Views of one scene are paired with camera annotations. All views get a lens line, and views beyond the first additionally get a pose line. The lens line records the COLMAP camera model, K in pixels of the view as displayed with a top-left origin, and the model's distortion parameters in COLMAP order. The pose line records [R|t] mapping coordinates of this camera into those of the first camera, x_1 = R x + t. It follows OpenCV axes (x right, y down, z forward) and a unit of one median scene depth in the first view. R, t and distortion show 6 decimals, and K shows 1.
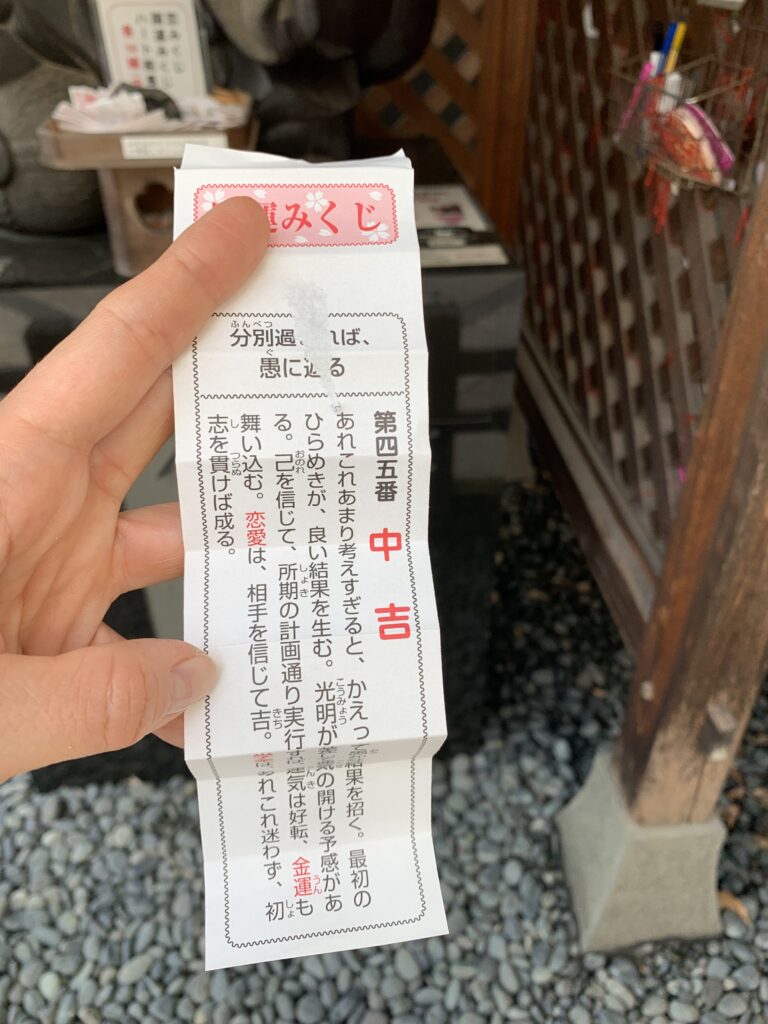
lens RADIAL K [[819.7, 0, 385.4], [0, 819.7, 510.2], [0, 0, 1]] dist [0.000871, -0.006497]
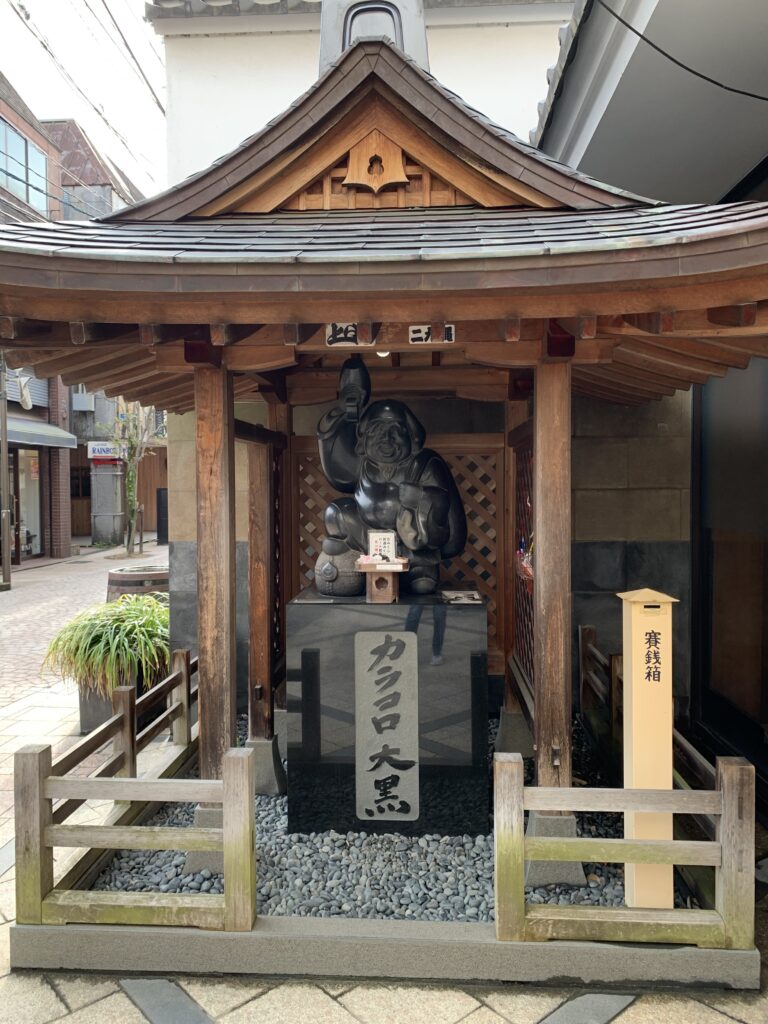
lens RADIAL K [[819.7, 0, 382.6], [0, 819.7, 511.1], [0, 0, 1]] dist [0.000871, -0.006497]
pose [[0.990054, 0.002505, -0.140663, 0.168869], [-0.079327, 0.835679, -0.543459, 0.949562], [0.116188, 0.549213, 0.827566, -1.550282]]
